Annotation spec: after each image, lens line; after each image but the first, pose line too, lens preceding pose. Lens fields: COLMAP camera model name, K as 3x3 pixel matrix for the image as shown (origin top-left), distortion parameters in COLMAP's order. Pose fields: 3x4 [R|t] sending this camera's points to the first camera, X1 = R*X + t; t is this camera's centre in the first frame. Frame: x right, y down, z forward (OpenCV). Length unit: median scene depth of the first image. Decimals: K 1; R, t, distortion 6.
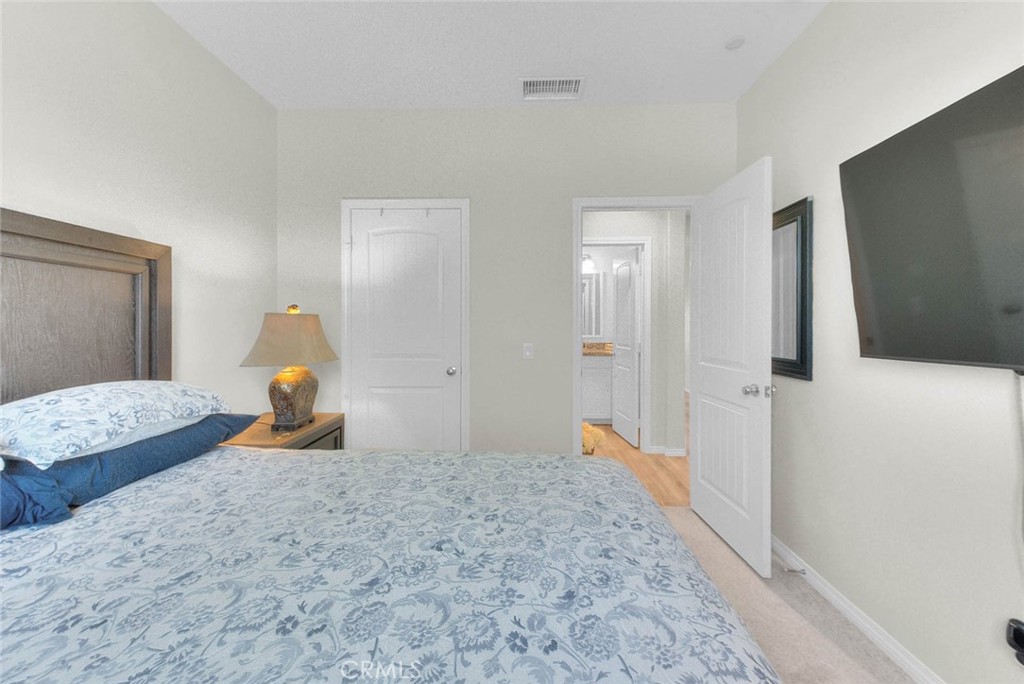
lens RADIAL K [[412.6, 0, 510.8], [0, 412.6, 339.5], [0, 0, 1]] dist [0.002791, -0.000026]
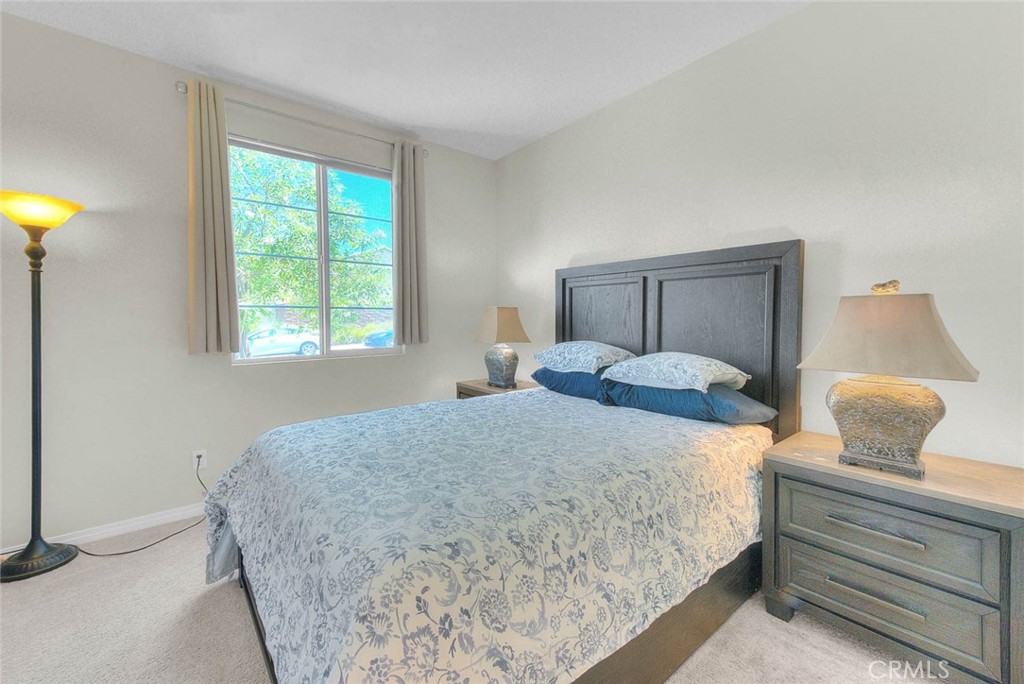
lens RADIAL K [[412.6, 0, 510.8], [0, 412.6, 339.5], [0, 0, 1]] dist [0.002791, -0.000026]
pose [[-0.726048, 0.031919, -0.686903, 0.885419], [-0.005459, 0.998623, 0.052174, -0.029396], [0.687622, 0.041630, -0.724874, 2.005534]]
